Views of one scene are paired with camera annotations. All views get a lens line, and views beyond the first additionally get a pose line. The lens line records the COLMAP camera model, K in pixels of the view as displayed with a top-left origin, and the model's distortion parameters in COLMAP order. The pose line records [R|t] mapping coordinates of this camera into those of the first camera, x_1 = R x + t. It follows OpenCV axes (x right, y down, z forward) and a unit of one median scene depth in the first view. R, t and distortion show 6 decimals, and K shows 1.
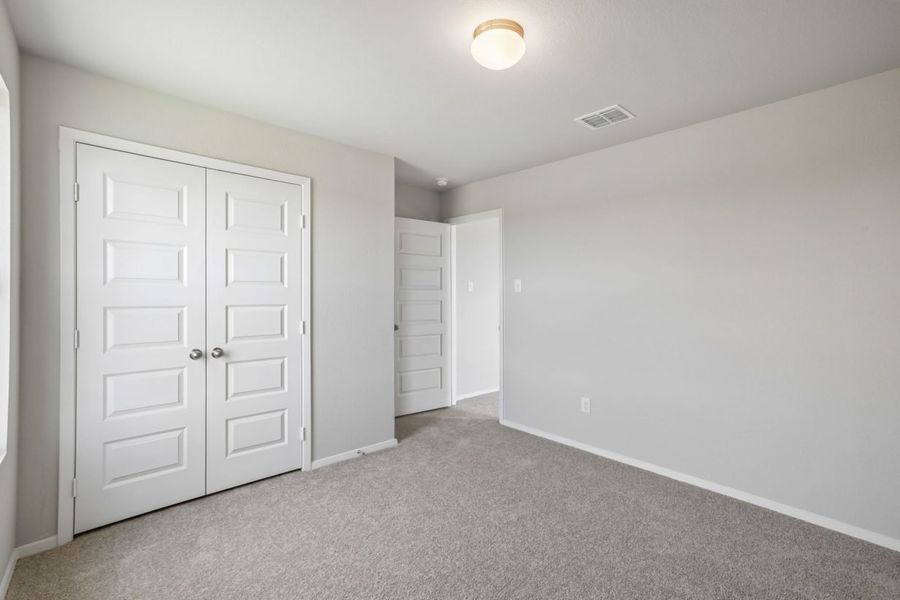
lens RADIAL K [[420.4, 0, 449.3], [0, 420.4, 299.1], [0, 0, 1]] dist [0.016879, 0.001321]
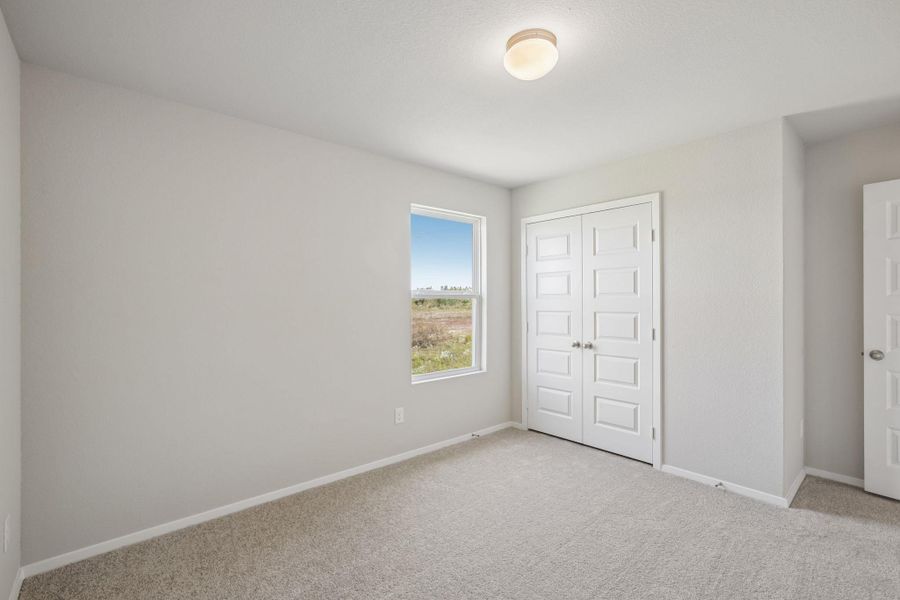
lens RADIAL K [[420.4, 0, 450.5], [0, 420.4, 298.9], [0, 0, 1]] dist [0.016879, 0.001321]
pose [[-0.033998, 0.008563, -0.999385, 0.771558], [0.011527, 0.999900, 0.008175, -0.038937], [0.999355, -0.011242, -0.034094, 0.541784]]
